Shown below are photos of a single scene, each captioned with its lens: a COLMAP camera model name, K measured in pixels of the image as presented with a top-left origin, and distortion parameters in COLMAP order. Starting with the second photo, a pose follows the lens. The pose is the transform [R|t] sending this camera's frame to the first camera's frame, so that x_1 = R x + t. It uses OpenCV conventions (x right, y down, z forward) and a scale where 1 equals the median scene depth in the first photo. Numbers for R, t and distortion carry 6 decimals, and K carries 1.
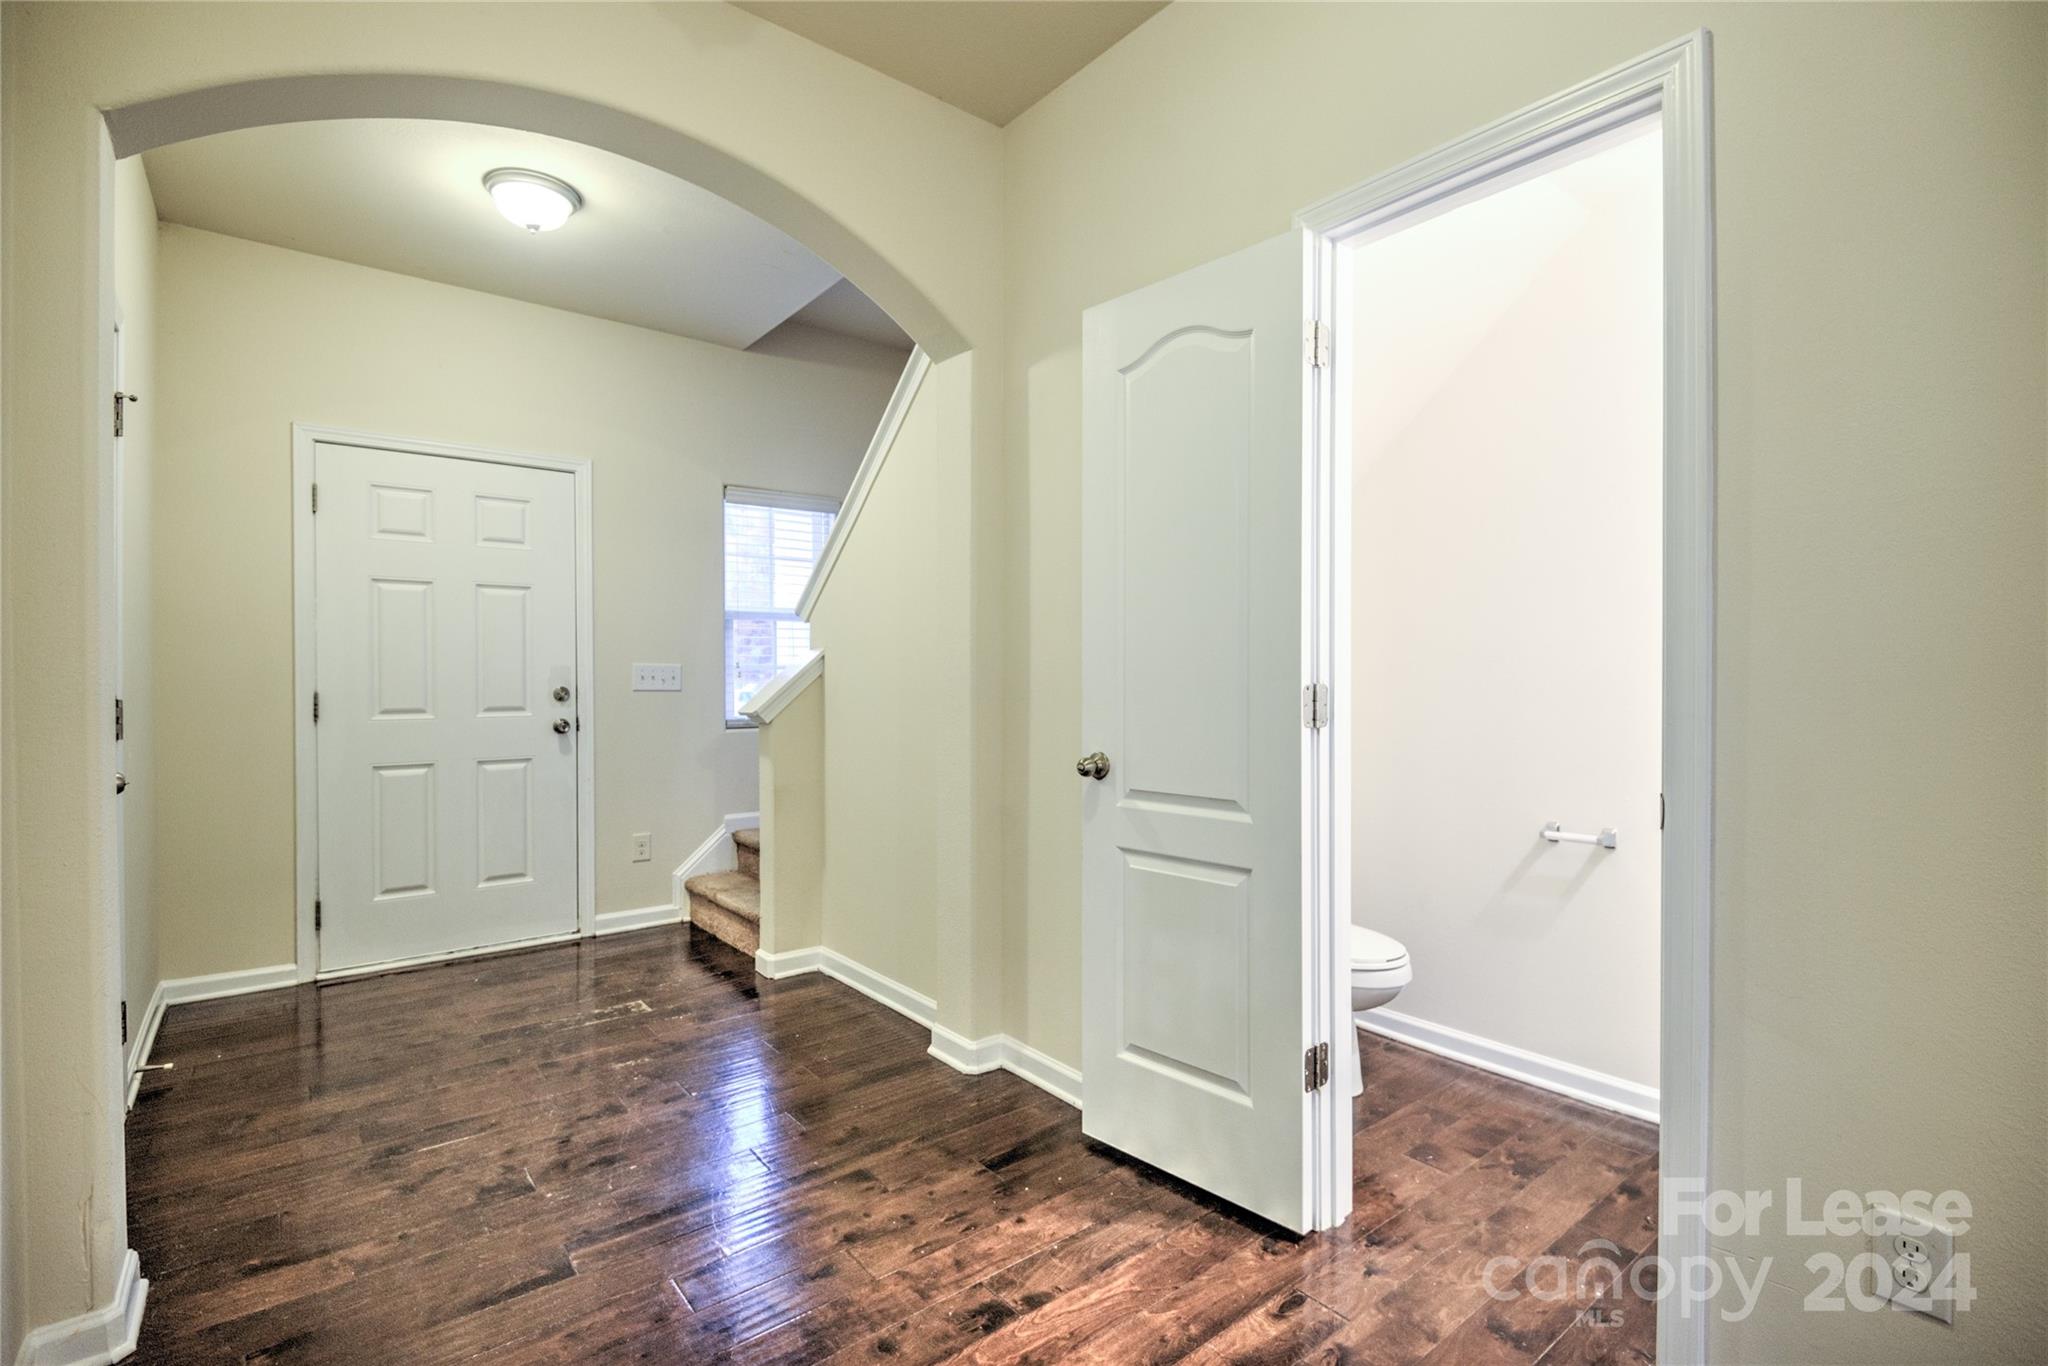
lens RADIAL K [[923.5, 0, 1024.0], [0, 923.5, 683.0], [0, 0, 1]] dist [0.001475, -0.006244]
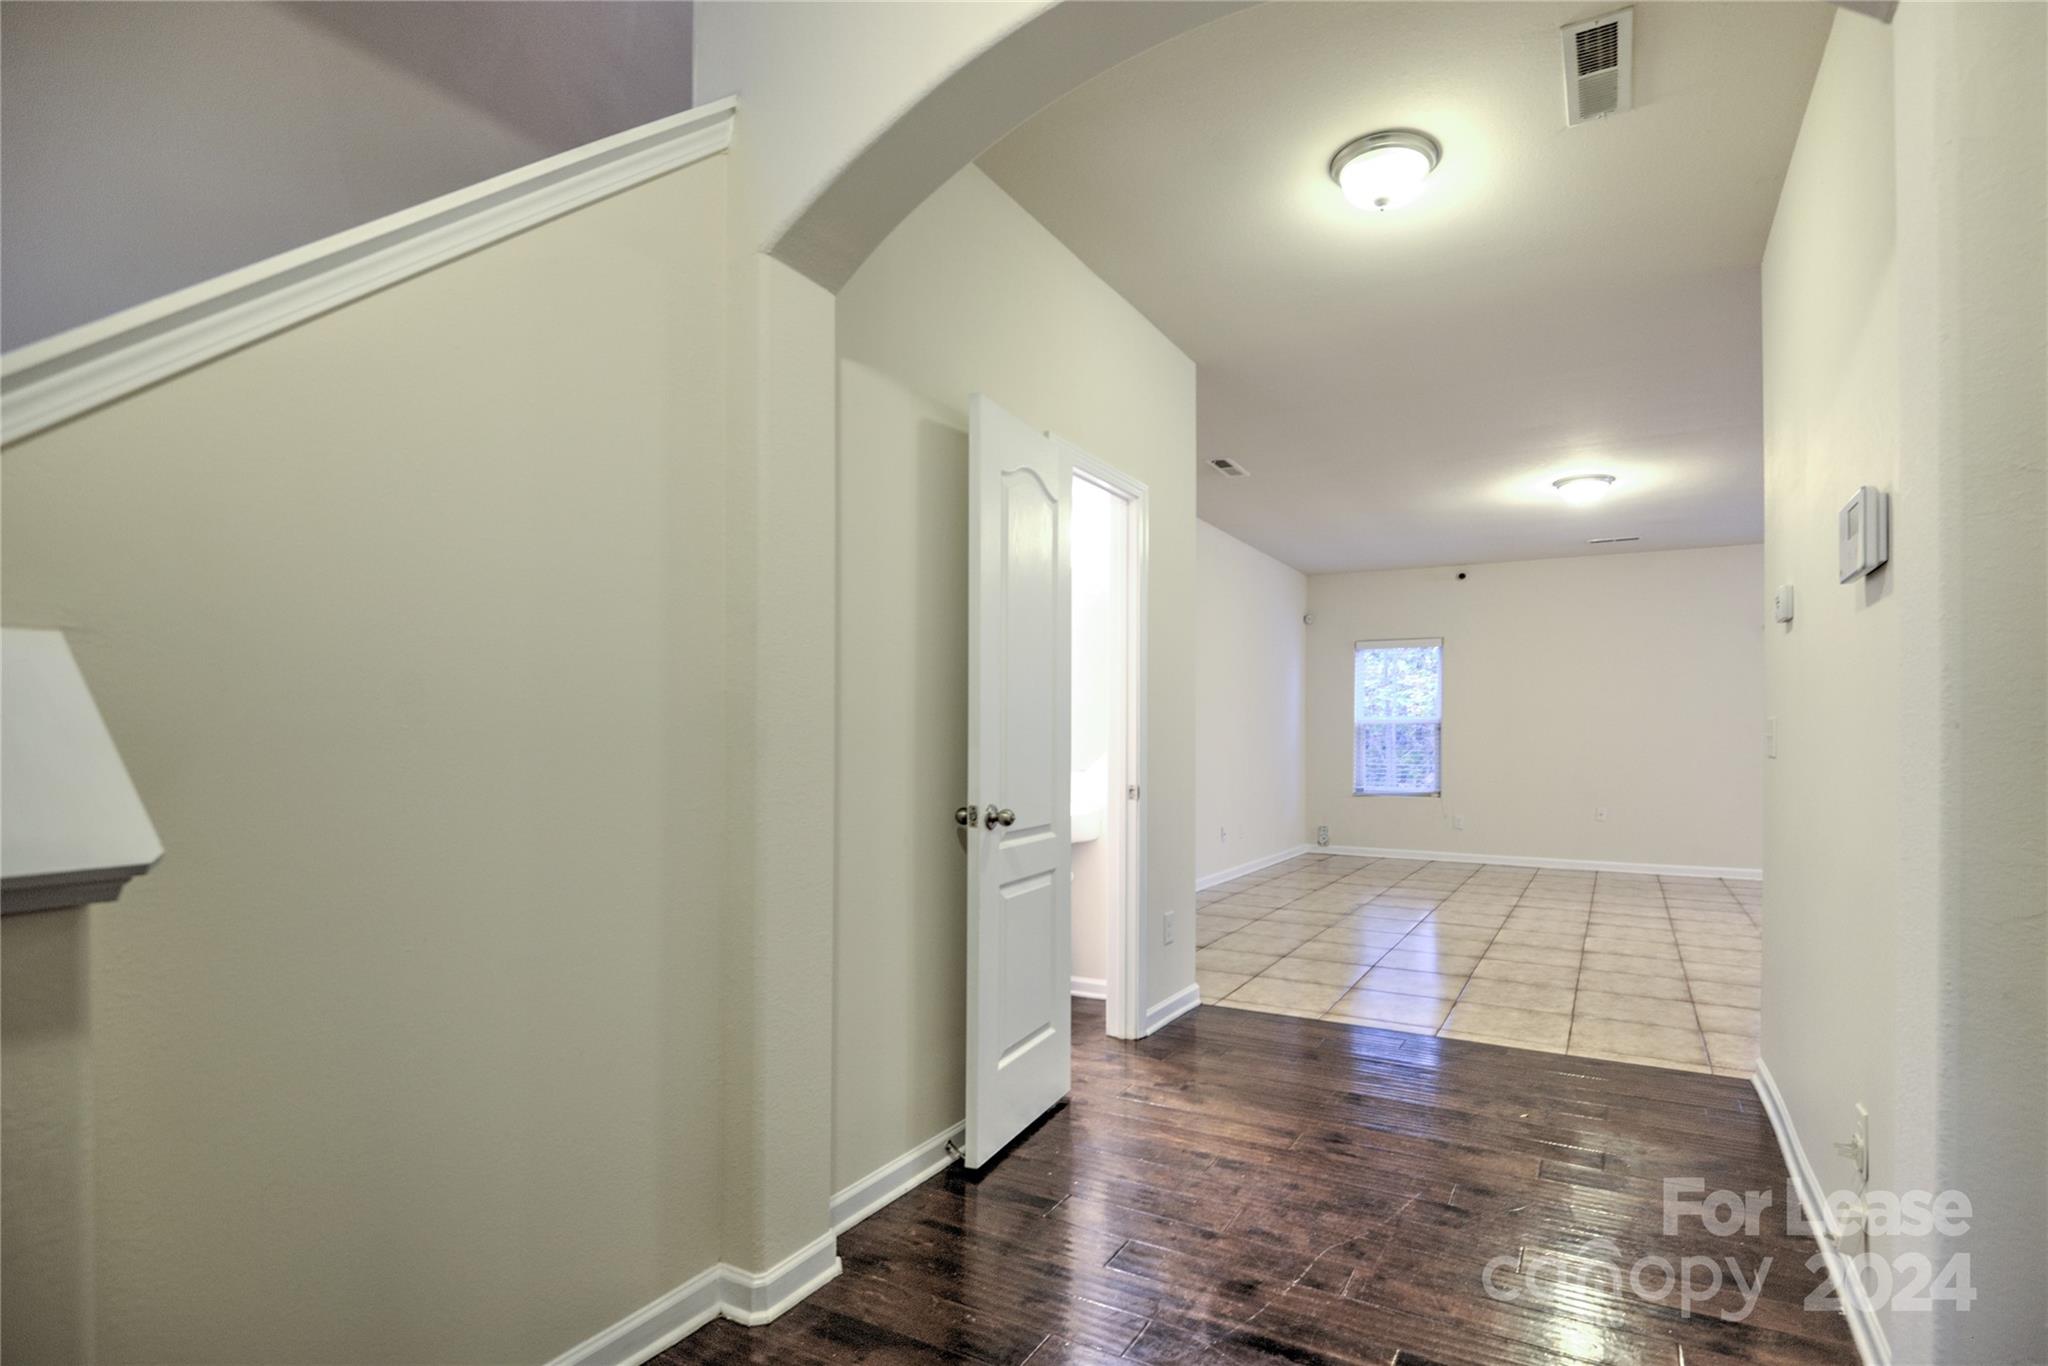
lens RADIAL K [[1056.4, 0, 1026.6], [0, 1056.4, 724.6], [0, 0, 1]] dist [0.090787, -0.100076]
pose [[-0.379645, 0.009758, 0.925081, -1.323020], [0.004538, 0.999952, -0.008685, -0.011107], [-0.925121, 0.000901, -0.379671, 1.704867]]
